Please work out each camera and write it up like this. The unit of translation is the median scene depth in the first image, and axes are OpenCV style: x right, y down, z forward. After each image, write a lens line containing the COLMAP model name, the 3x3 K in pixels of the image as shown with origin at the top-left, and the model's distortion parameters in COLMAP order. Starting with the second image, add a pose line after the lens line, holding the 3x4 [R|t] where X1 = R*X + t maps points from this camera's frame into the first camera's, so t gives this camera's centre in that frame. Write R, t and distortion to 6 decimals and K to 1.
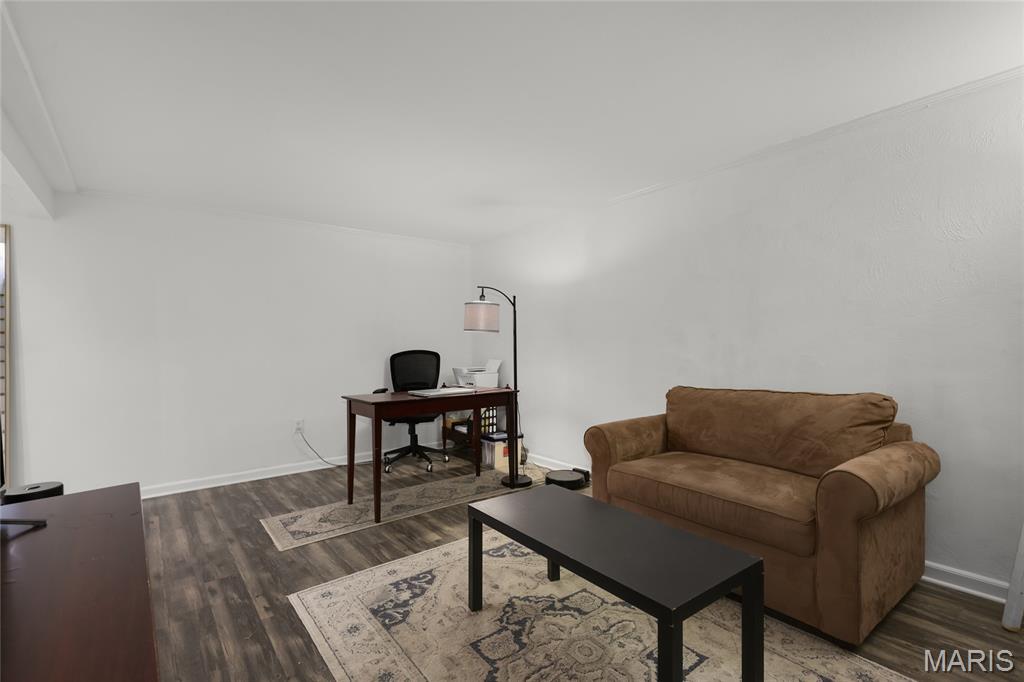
lens RADIAL K [[480.3, 0, 511.5], [0, 480.3, 341.7], [0, 0, 1]] dist [-0.001004, -0.000238]
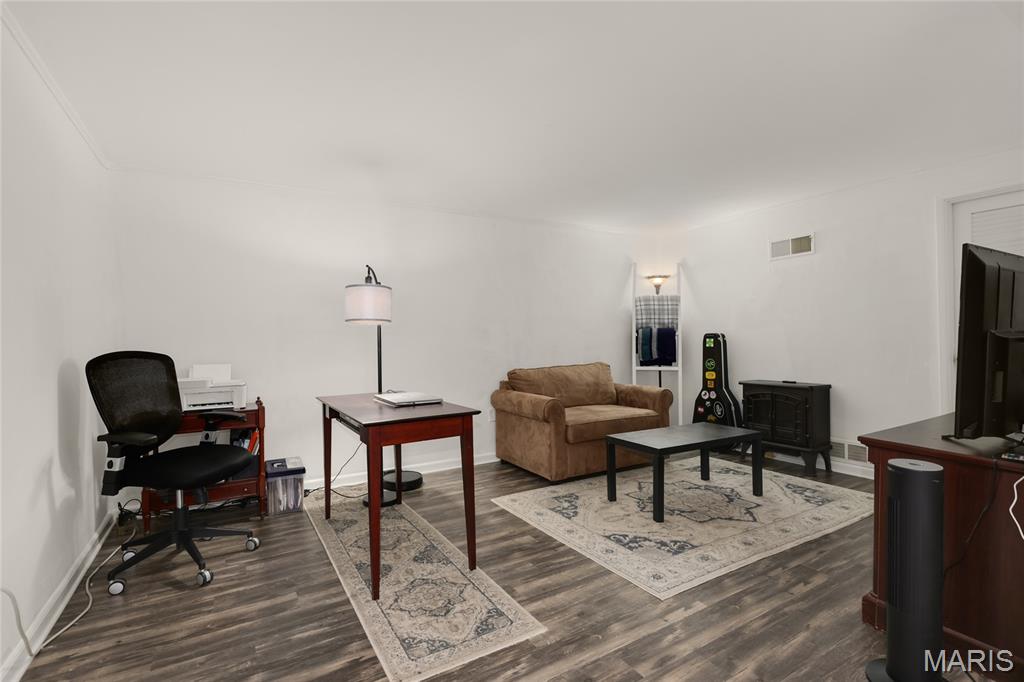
lens RADIAL K [[480.3, 0, 512.2], [0, 480.3, 344.2], [0, 0, 1]] dist [-0.001004, -0.000238]
pose [[0.113744, -0.001193, 0.993509, -1.325892], [0.004683, 0.999989, 0.000664, 0.022732], [-0.993499, 0.004577, 0.113748, 1.091158]]
